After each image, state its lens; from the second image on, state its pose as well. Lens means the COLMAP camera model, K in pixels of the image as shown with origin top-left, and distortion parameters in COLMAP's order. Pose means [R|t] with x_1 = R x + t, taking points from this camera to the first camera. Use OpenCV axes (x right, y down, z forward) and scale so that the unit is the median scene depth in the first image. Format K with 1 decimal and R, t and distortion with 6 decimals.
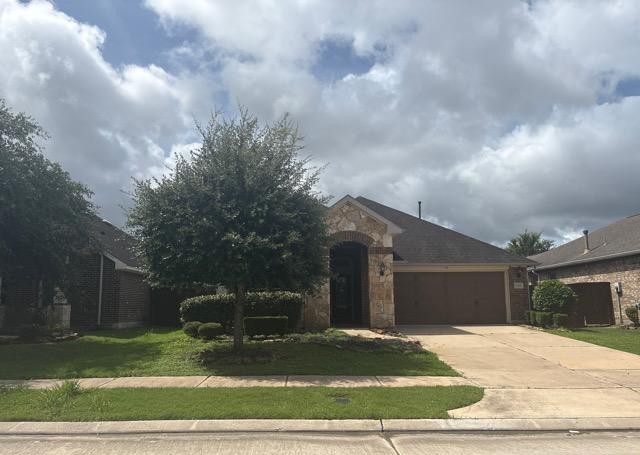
lens RADIAL K [[483.3, 0, 319.9], [0, 483.3, 236.0], [0, 0, 1]] dist [0.057294, -0.073543]
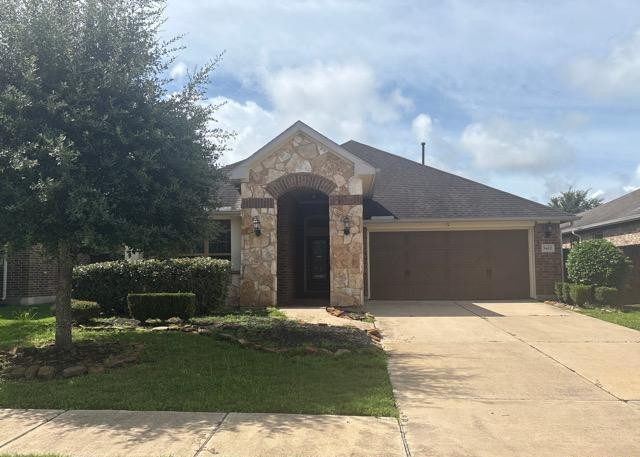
lens RADIAL K [[488.6, 0, 320.5], [0, 488.6, 242.2], [0, 0, 1]] dist [0.052640, -0.005462]
pose [[0.997453, -0.005741, -0.071092, 0.138348], [0.011374, 0.996804, 0.079076, 0.034660], [0.070411, -0.079684, 0.994330, 0.273954]]
